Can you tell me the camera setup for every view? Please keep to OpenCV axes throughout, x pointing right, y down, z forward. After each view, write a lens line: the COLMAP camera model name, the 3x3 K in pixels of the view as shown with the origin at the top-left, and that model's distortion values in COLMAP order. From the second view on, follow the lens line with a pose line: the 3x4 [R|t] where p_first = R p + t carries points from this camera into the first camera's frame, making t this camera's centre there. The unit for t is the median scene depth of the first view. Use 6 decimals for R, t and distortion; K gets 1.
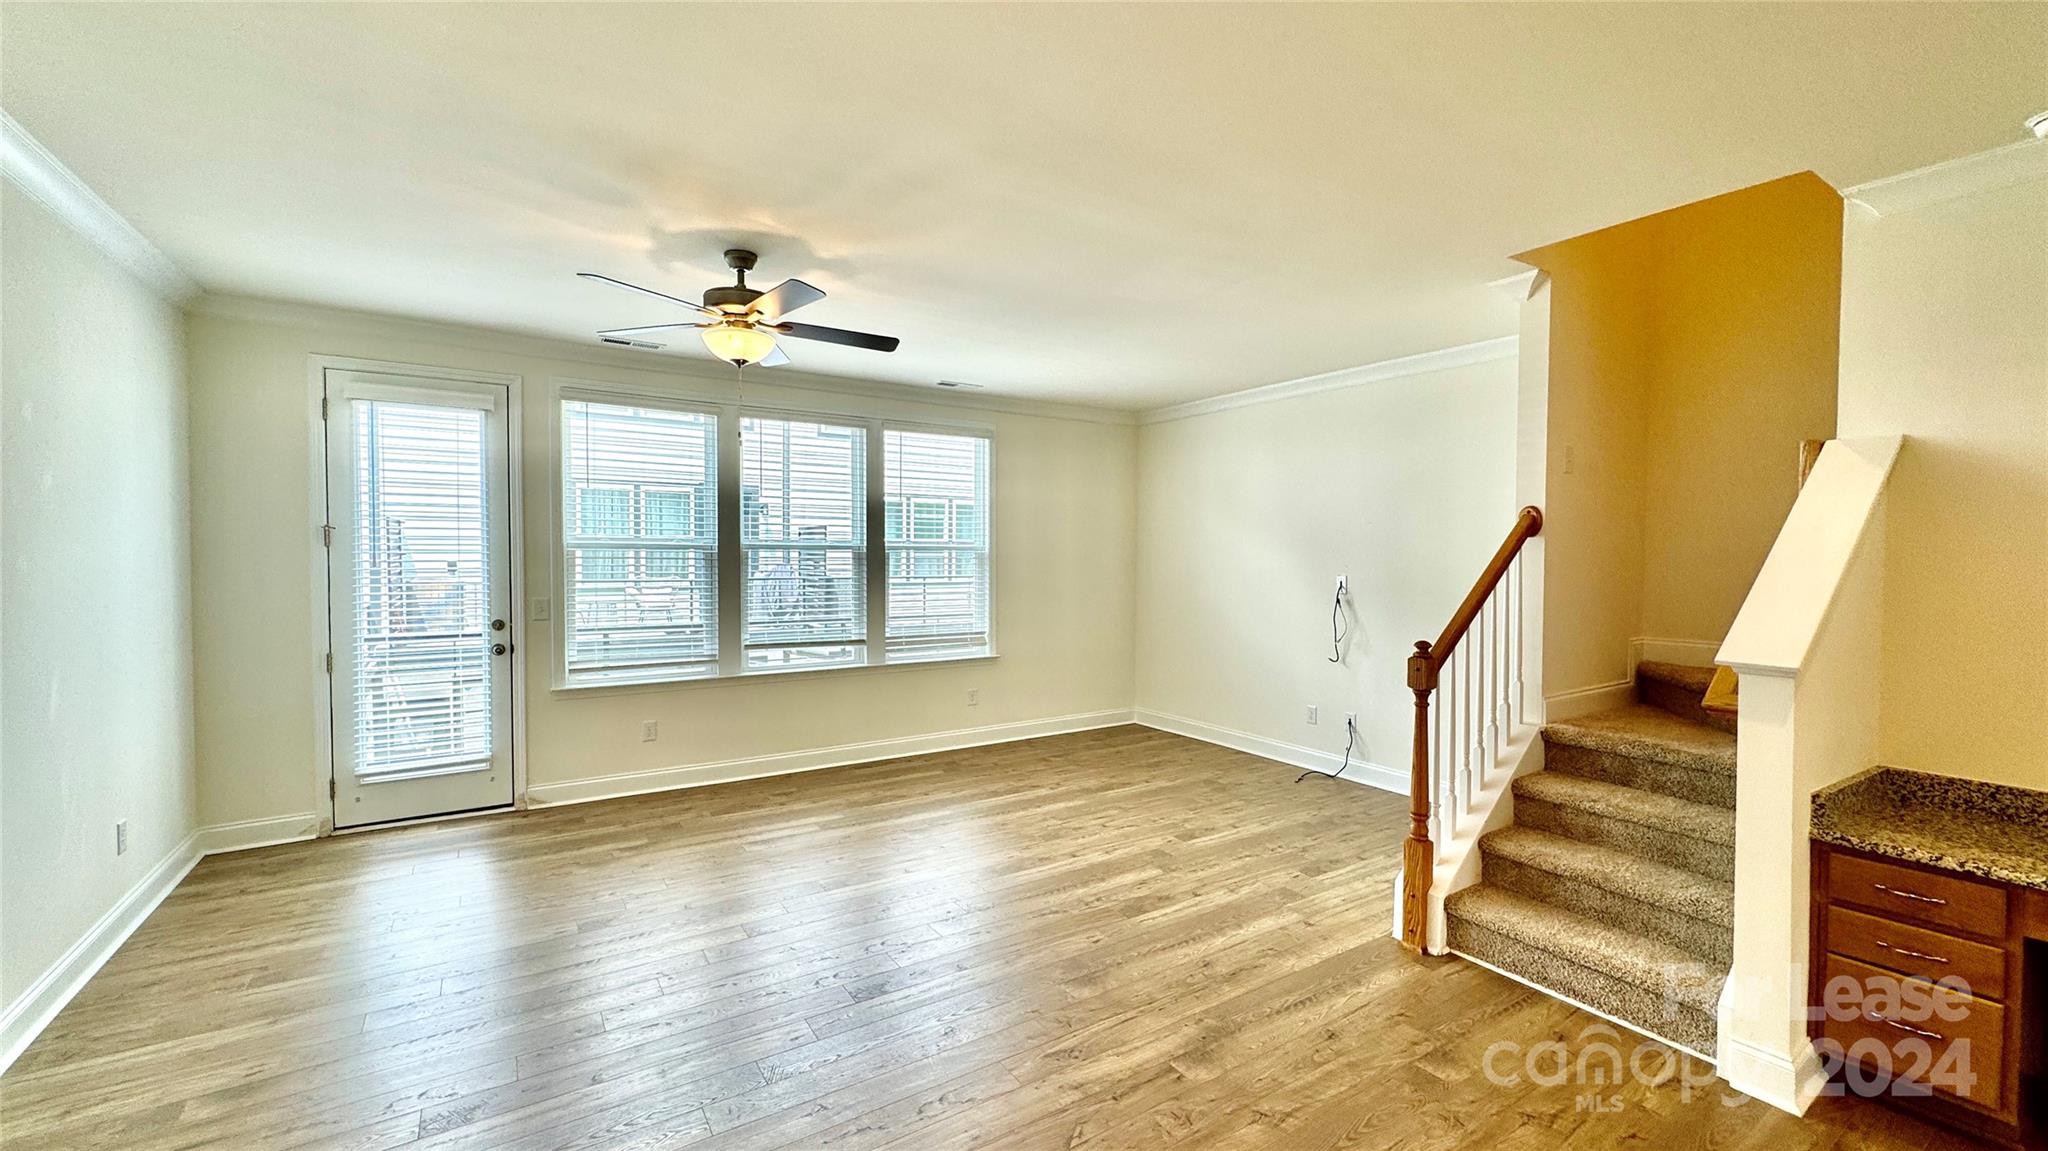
lens RADIAL K [[821.0, 0, 1027.8], [0, 821.0, 570.1], [0, 0, 1]] dist [-0.005351, 0.000848]
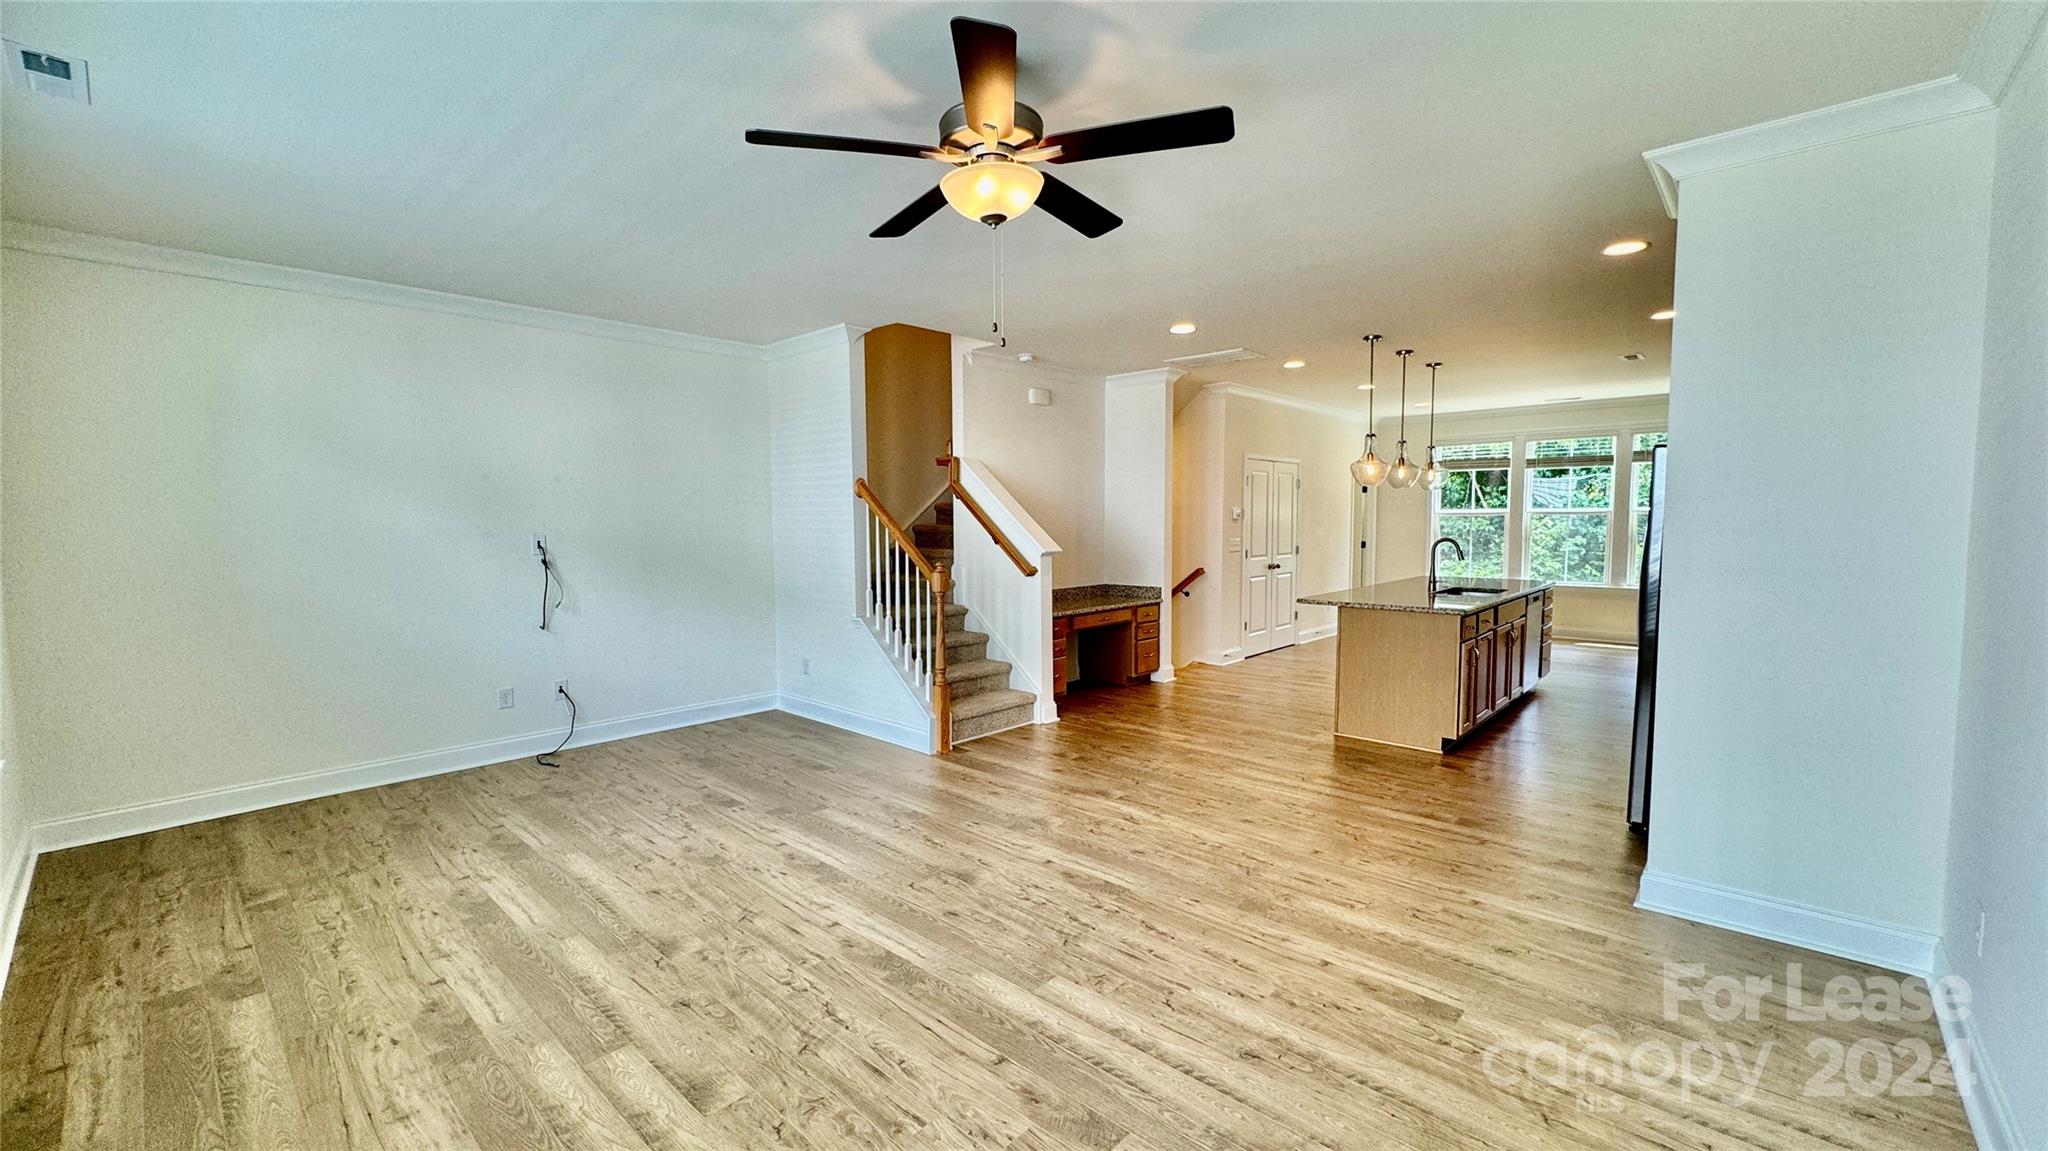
lens RADIAL K [[821.0, 0, 1019.8], [0, 821.0, 571.6], [0, 0, 1]] dist [-0.005351, 0.000848]
pose [[-0.245447, -0.066640, 0.967117, -0.769423], [0.026777, 0.996788, 0.075480, -0.007947], [-0.969040, 0.044423, -0.242874, 0.860193]]
